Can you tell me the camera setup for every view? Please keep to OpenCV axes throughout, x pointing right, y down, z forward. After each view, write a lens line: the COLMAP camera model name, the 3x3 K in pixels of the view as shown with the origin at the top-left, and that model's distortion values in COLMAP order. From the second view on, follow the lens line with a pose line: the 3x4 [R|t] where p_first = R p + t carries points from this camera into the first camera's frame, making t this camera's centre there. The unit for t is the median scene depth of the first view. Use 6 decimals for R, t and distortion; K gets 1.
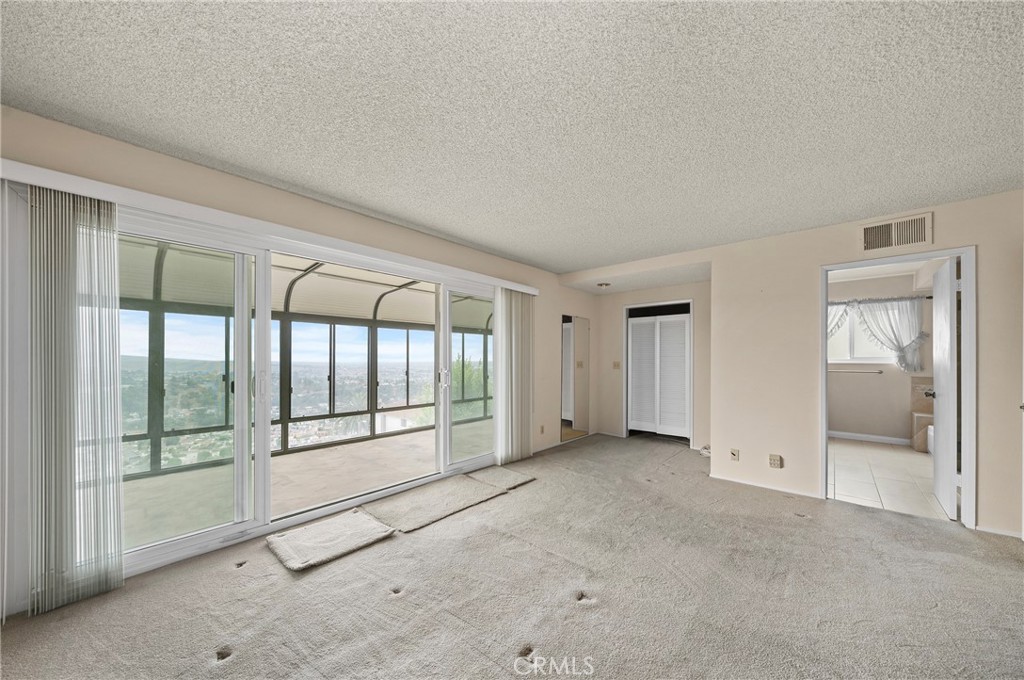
lens RADIAL K [[349.9, 0, 517.0], [0, 349.9, 359.1], [0, 0, 1]] dist [-0.003205, 0.000042]
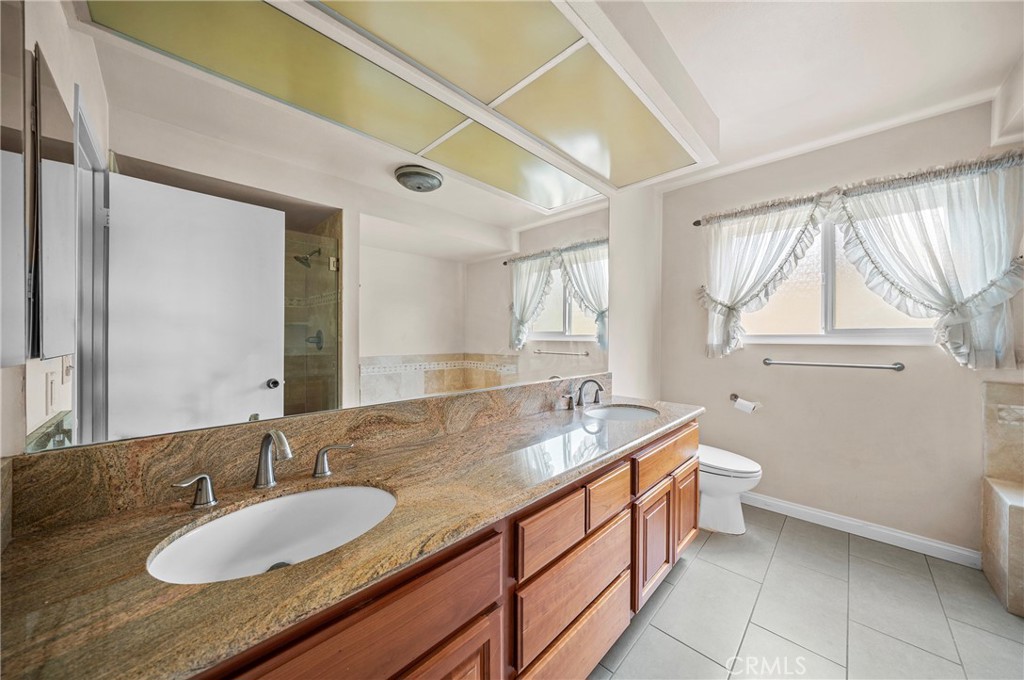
lens RADIAL K [[349.9, 0, 512.6], [0, 349.9, 337.3], [0, 0, 1]] dist [-0.003205, 0.000042]
pose [[0.998443, -0.000107, -0.055780, 0.635332], [0.000359, 0.999990, 0.004513, 0.002473], [0.055779, -0.004526, 0.998433, 0.588684]]
